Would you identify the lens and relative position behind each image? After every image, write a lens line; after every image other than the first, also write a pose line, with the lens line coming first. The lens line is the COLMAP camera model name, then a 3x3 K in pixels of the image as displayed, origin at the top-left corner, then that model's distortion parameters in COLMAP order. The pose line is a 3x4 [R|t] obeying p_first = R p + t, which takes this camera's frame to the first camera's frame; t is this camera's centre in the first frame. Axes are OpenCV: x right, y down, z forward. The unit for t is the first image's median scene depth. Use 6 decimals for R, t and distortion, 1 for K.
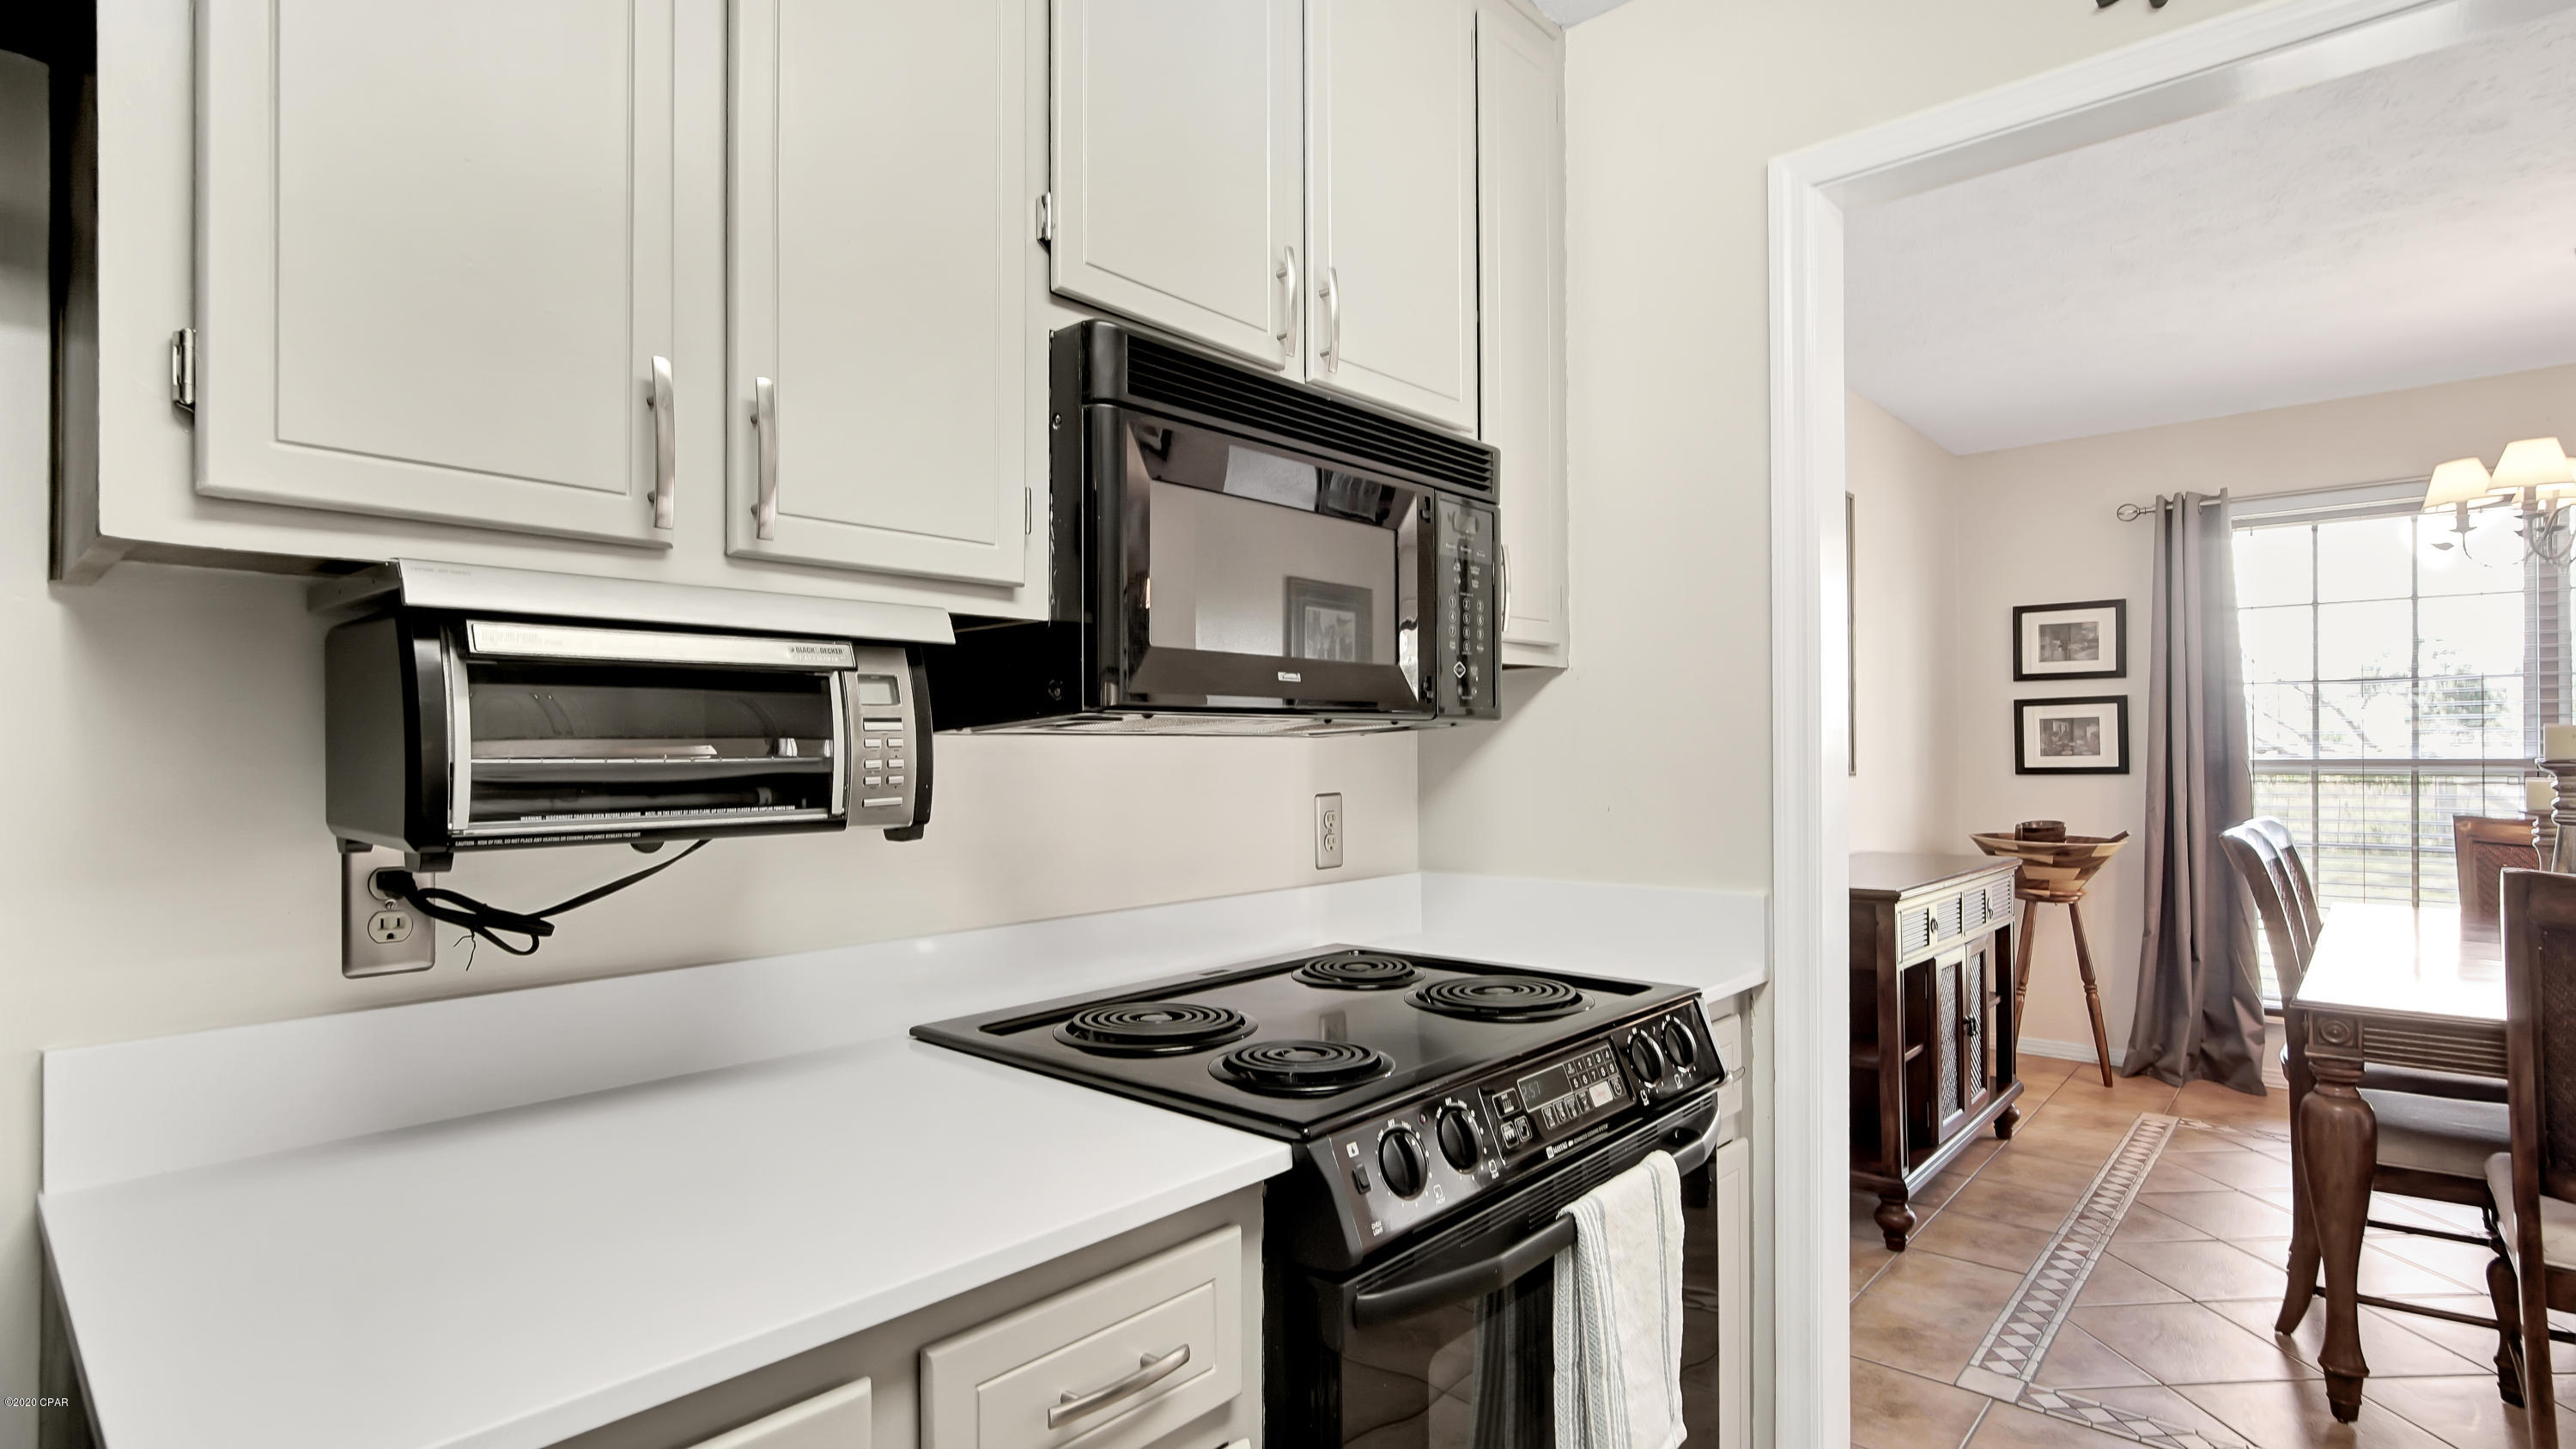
lens RADIAL K [[1230.4, 0, 1271.6], [0, 1230.4, 764.6], [0, 0, 1]] dist [-0.027135, 0.010544]
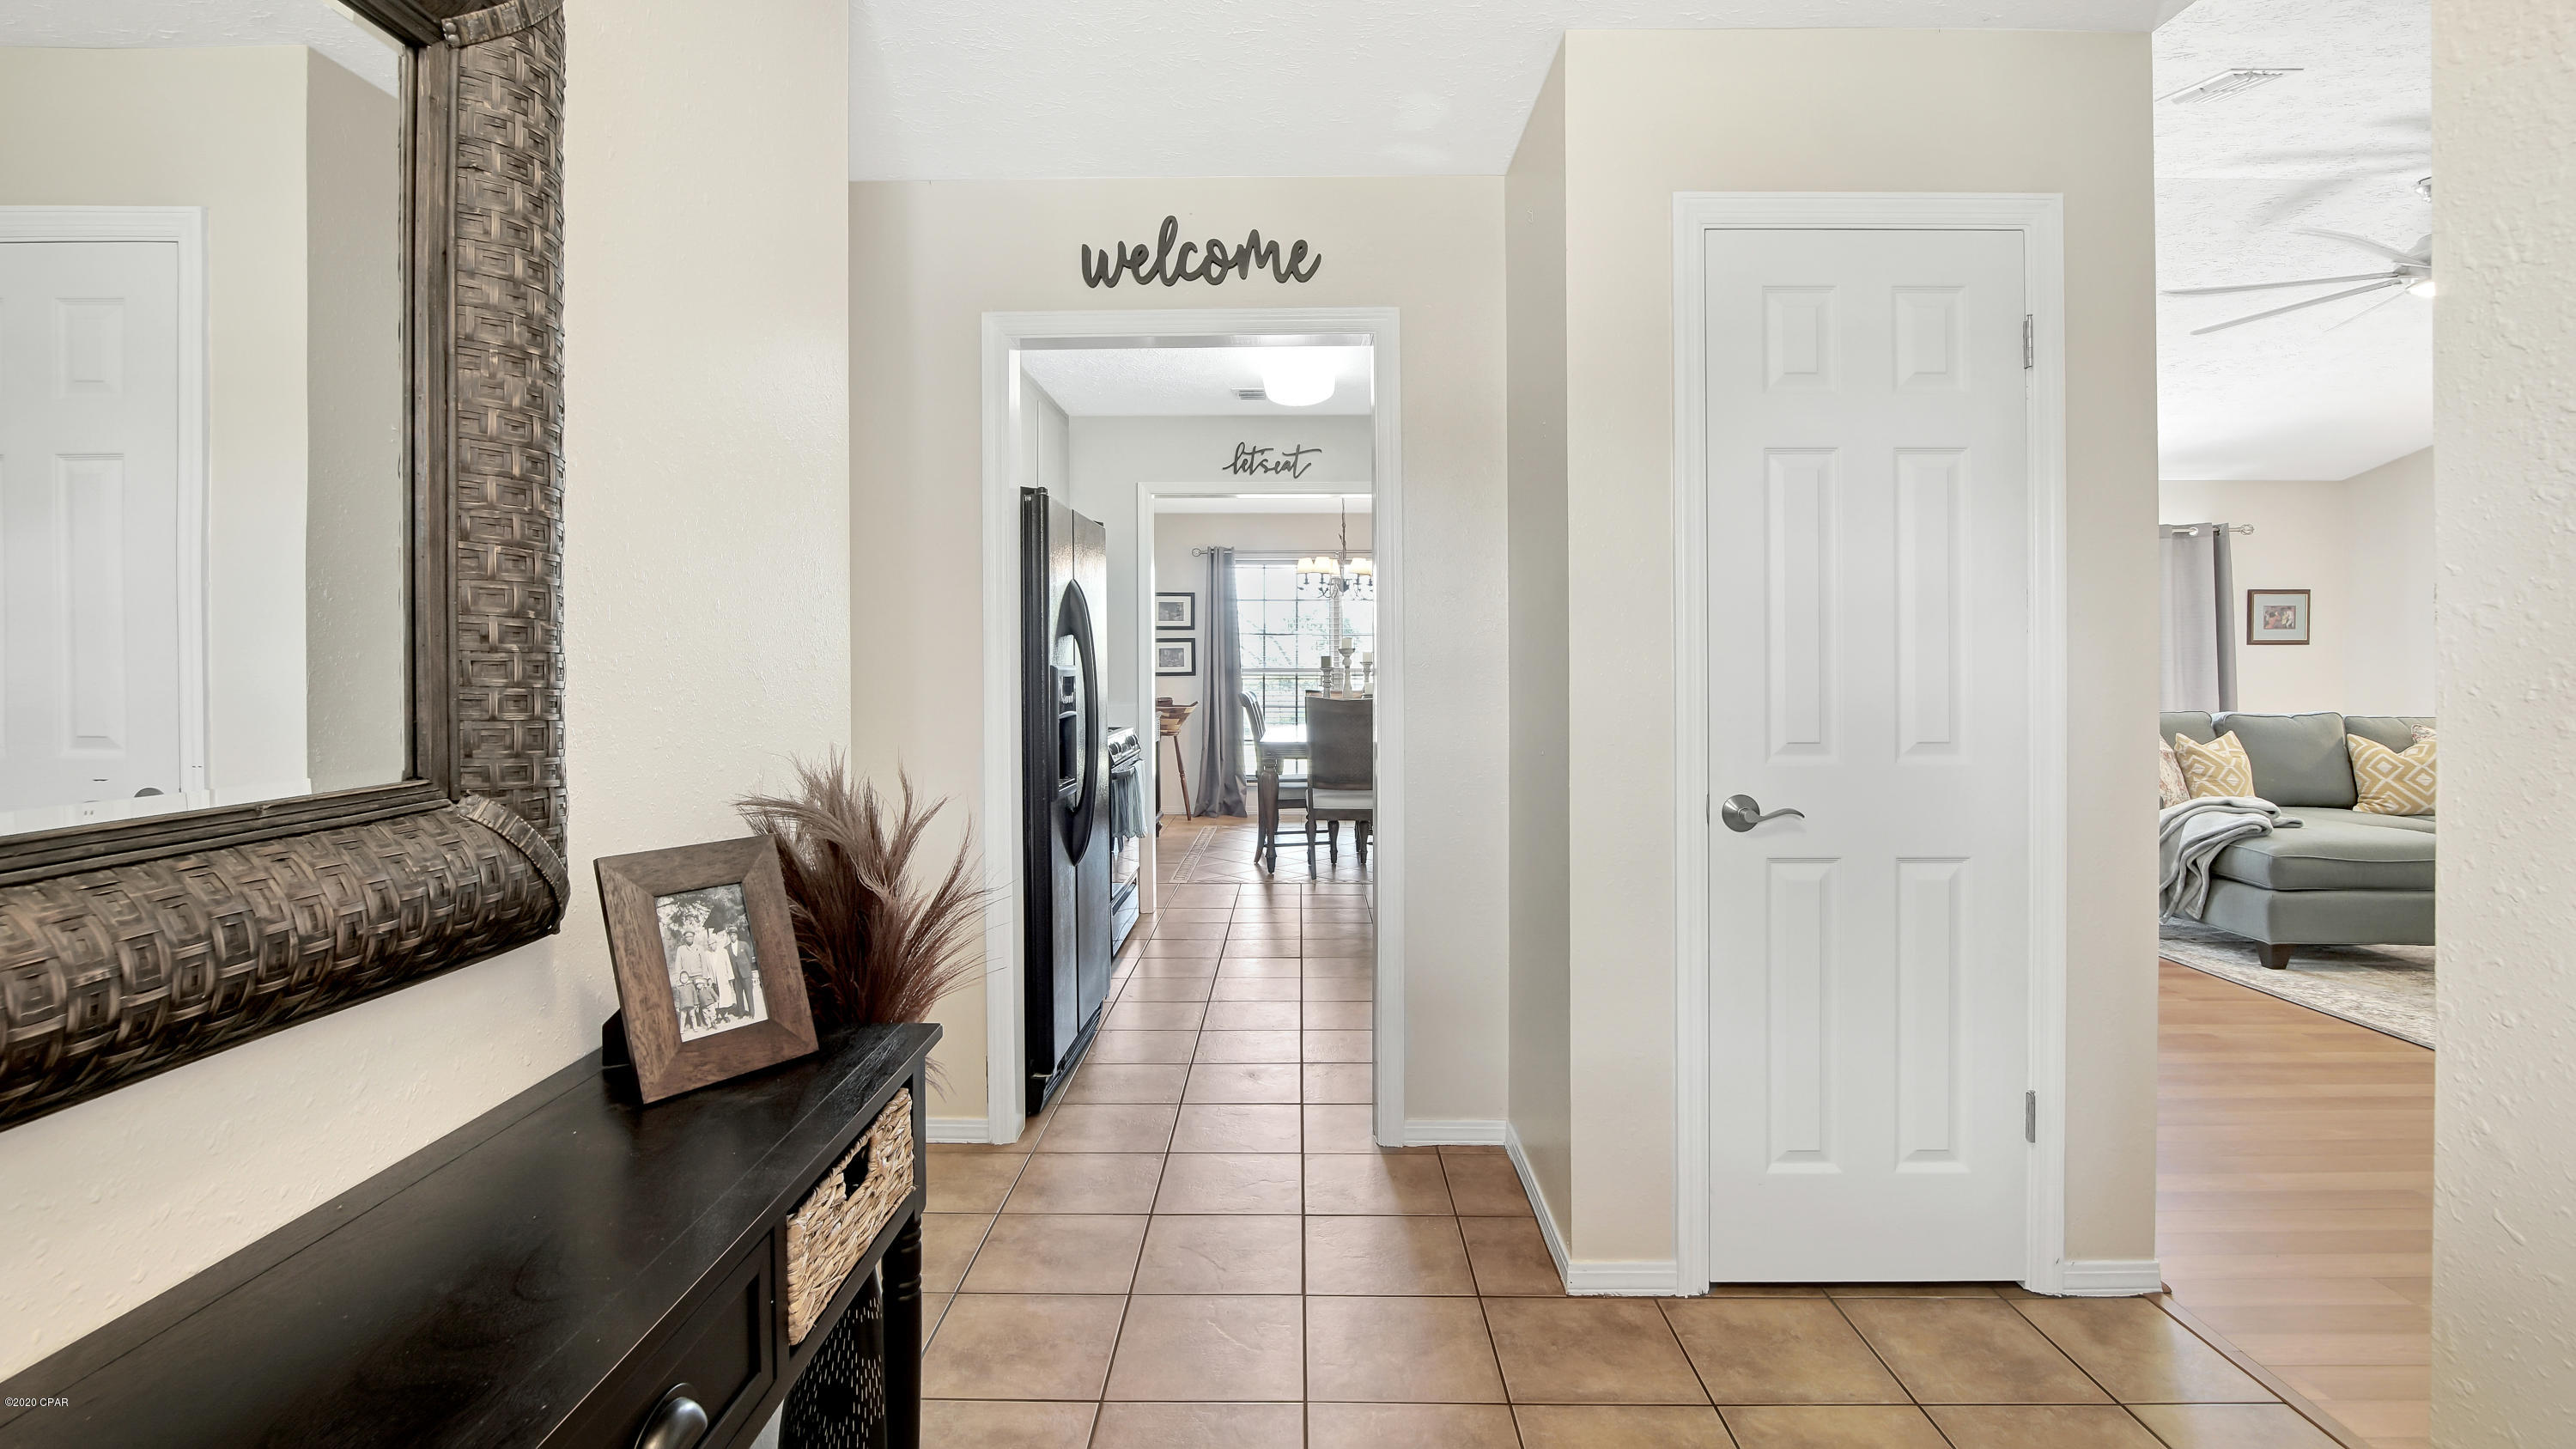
lens RADIAL K [[1203.2, 0, 1275.2], [0, 1203.2, 678.2], [0, 0, 1]] dist [0.002259, 0.000375]
pose [[0.751298, 0.000902, 0.659963, -0.918276], [-0.000773, 1.000000, -0.000486, 0.021901], [-0.659963, -0.000145, 0.751298, -1.063791]]
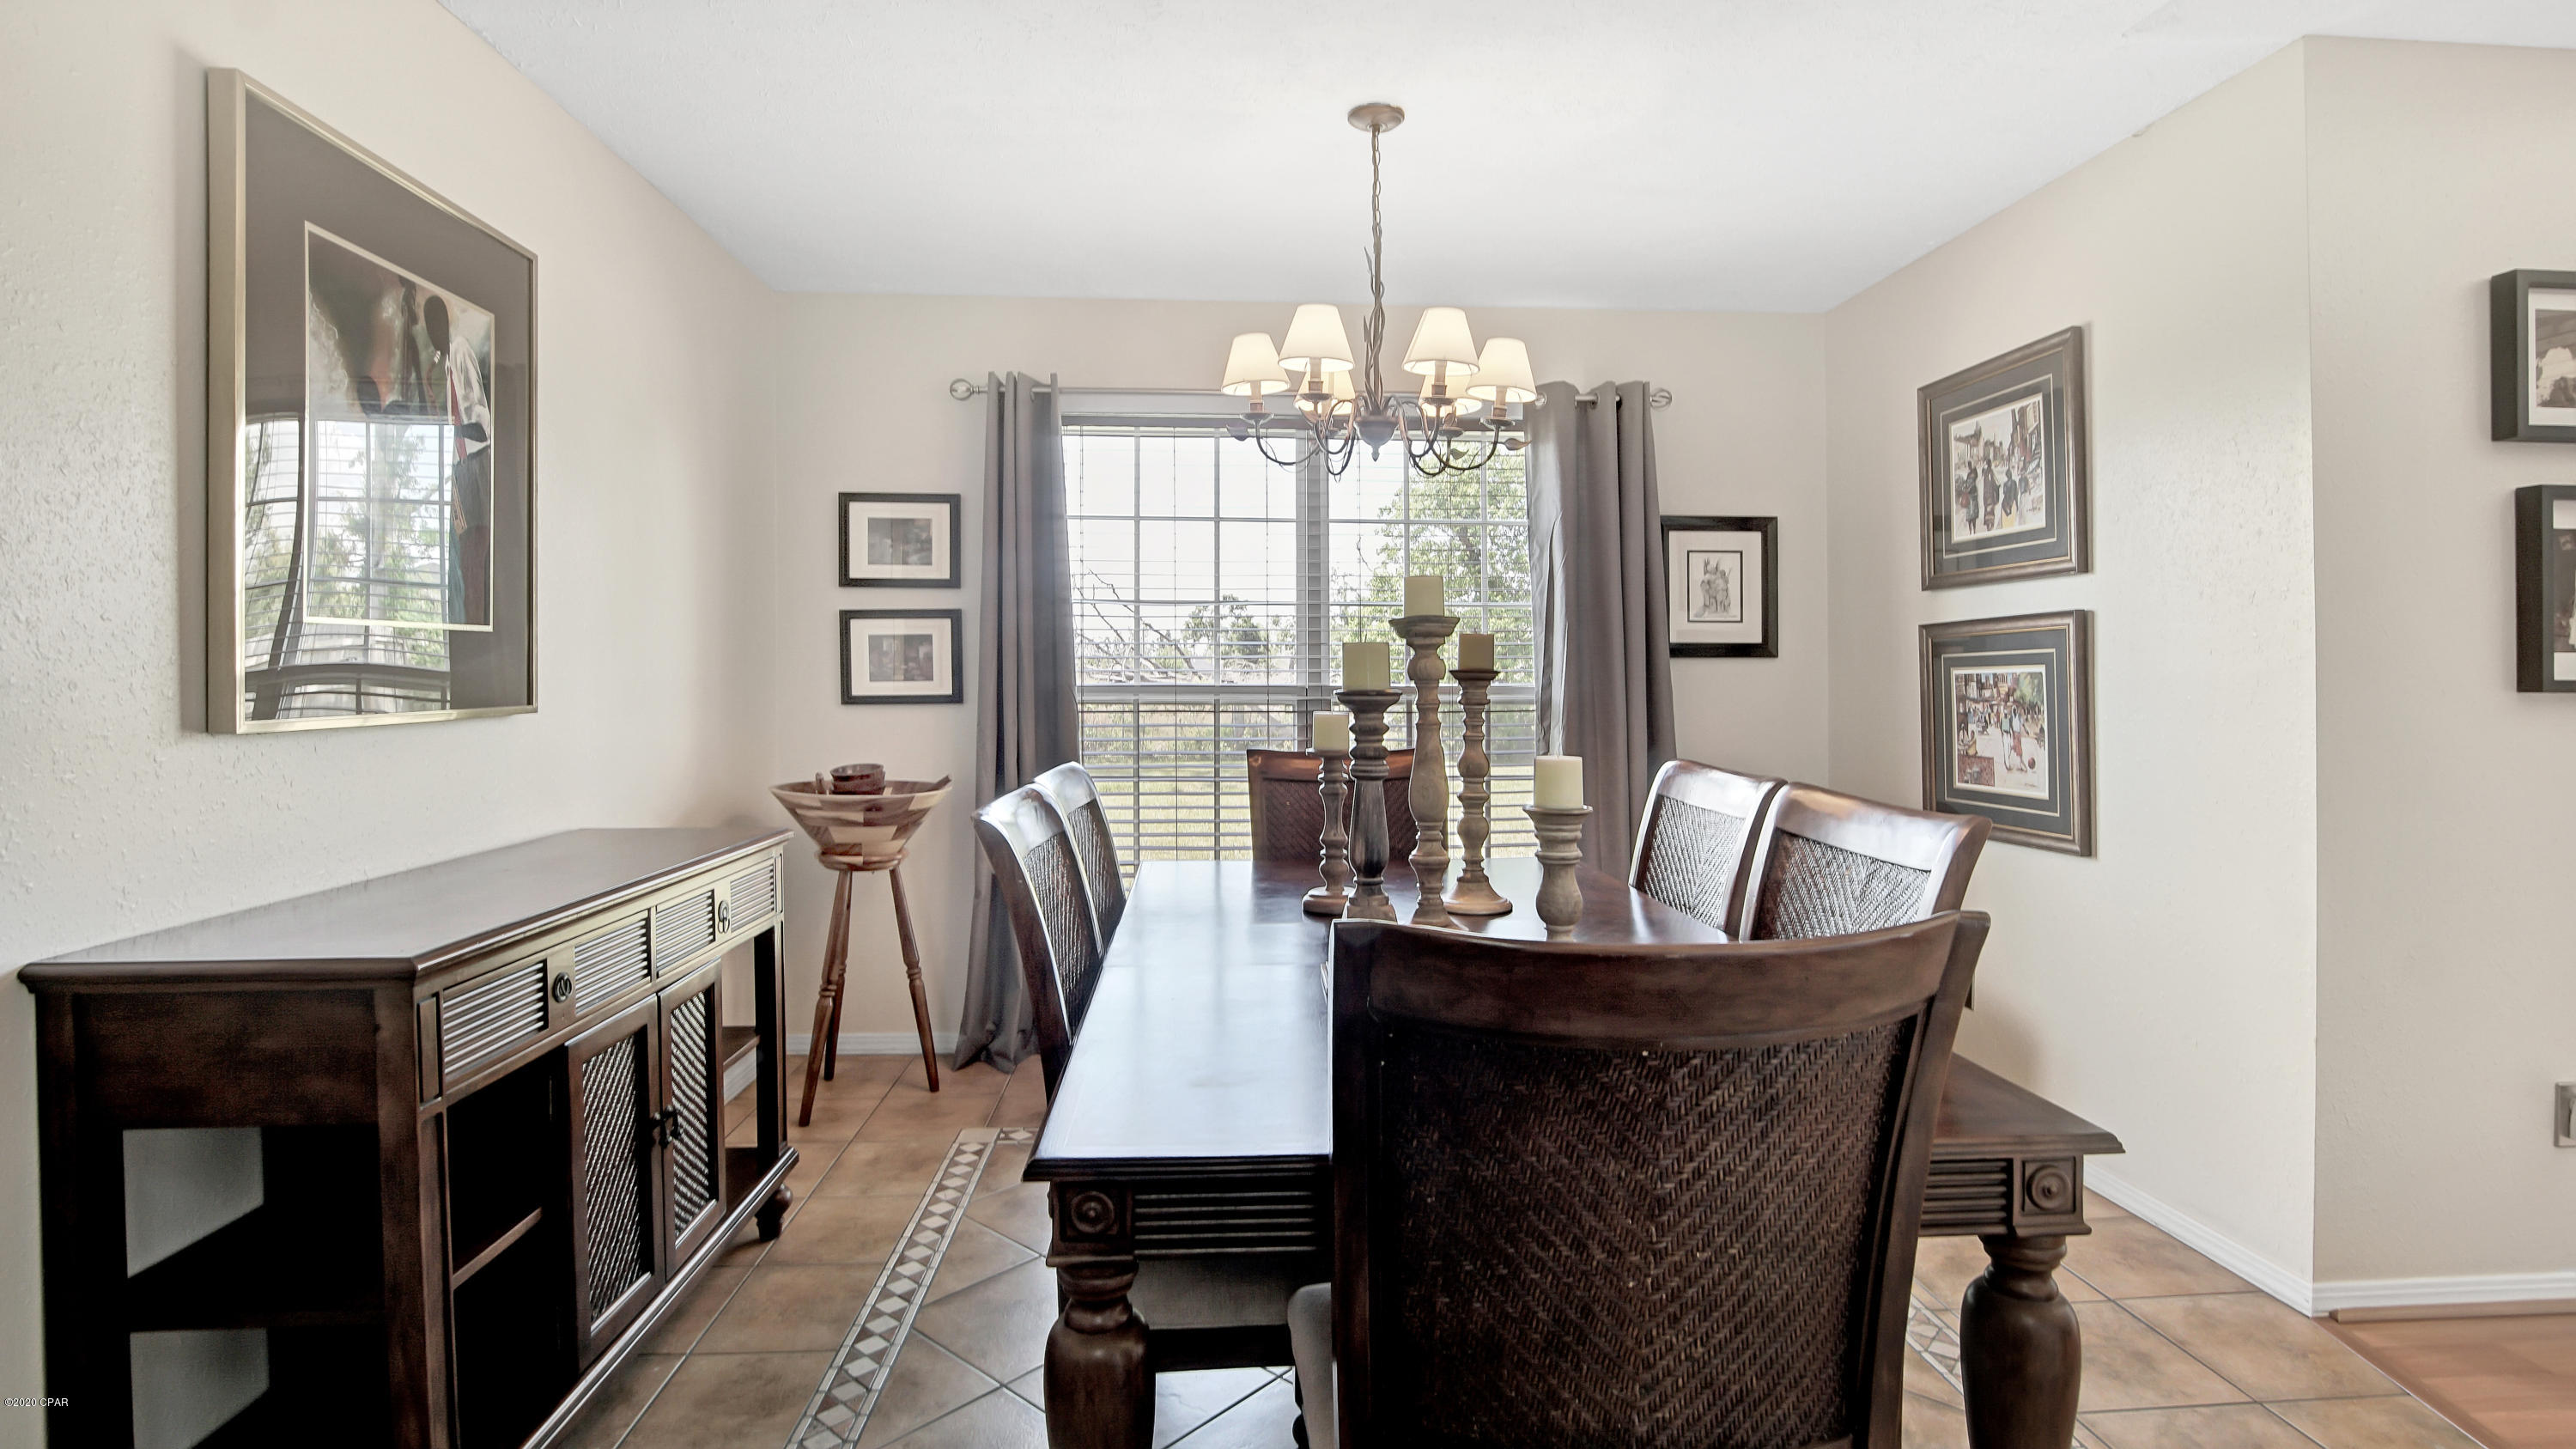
lens RADIAL K [[1216.3, 0, 1276.2], [0, 1216.3, 692.0], [0, 0, 1]] dist [-0.016618, -0.000159]
pose [[0.695392, -0.000705, 0.718631, 0.407203], [-0.000263, 0.999999, 0.001235, -0.001918], [-0.718631, -0.001048, 0.695391, 0.422551]]
